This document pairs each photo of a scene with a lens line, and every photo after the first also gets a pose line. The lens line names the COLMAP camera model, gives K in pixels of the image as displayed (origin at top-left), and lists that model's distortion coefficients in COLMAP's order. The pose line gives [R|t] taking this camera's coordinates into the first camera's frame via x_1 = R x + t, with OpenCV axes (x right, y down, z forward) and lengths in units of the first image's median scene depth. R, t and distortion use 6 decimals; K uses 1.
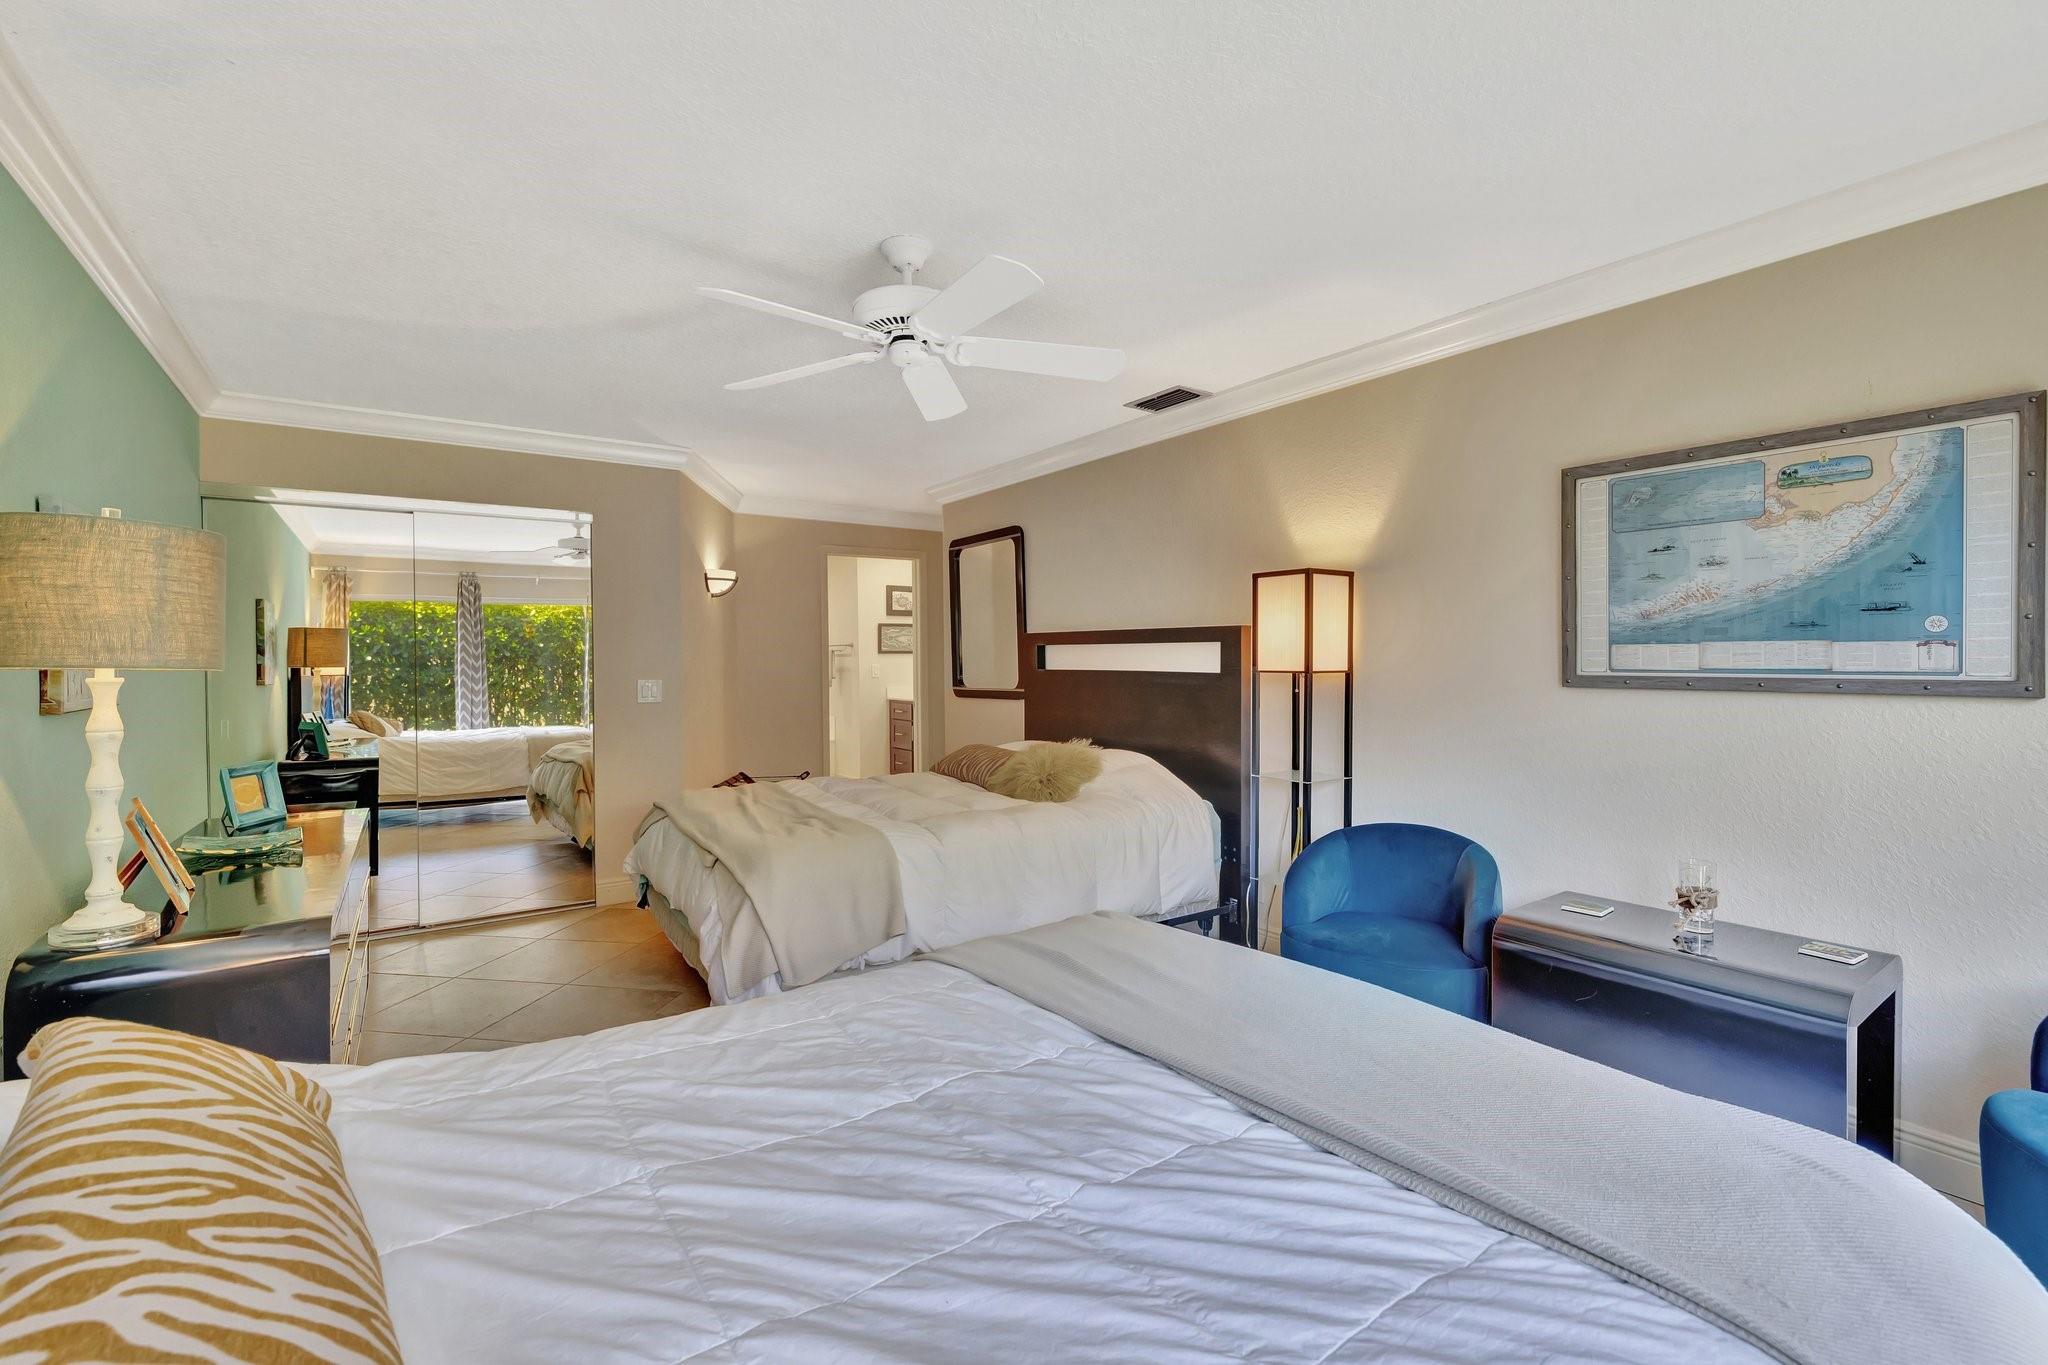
lens RADIAL K [[869.0, 0, 1024.0], [0, 869.0, 682.5], [0, 0, 1]] dist [0.000365, 0.000003]
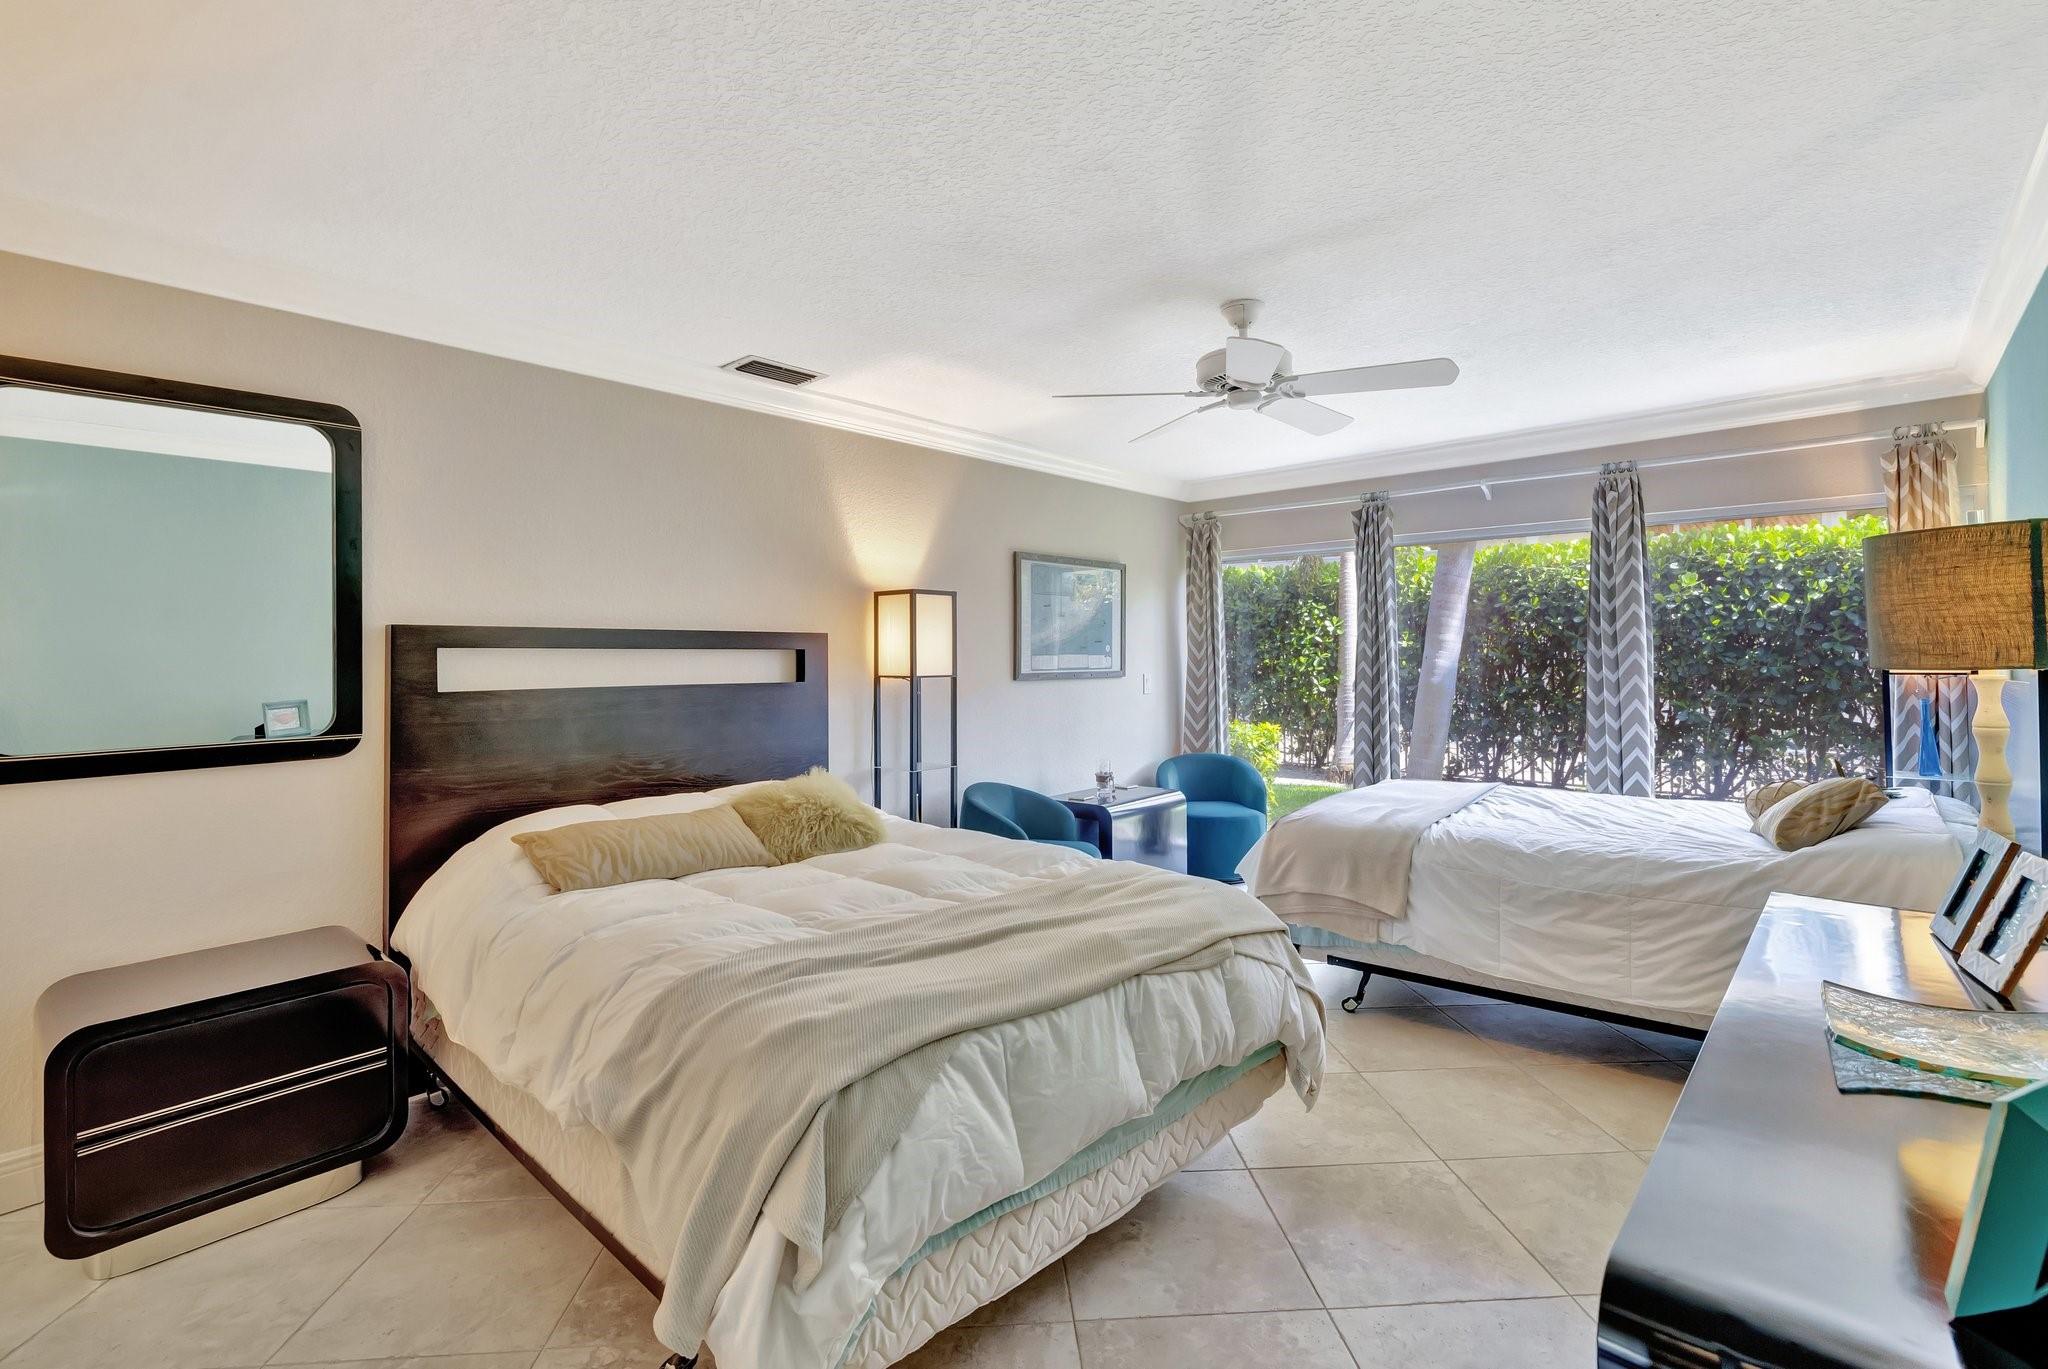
lens RADIAL K [[934.4, 0, 1022.2], [0, 934.4, 640.6], [0, 0, 1]] dist [-0.000212, 0.000068]
pose [[-0.207274, 0.023218, 0.978007, -1.132930], [0.037920, 0.999158, -0.015683, -0.043664], [-0.977548, 0.033835, -0.207979, 1.360204]]
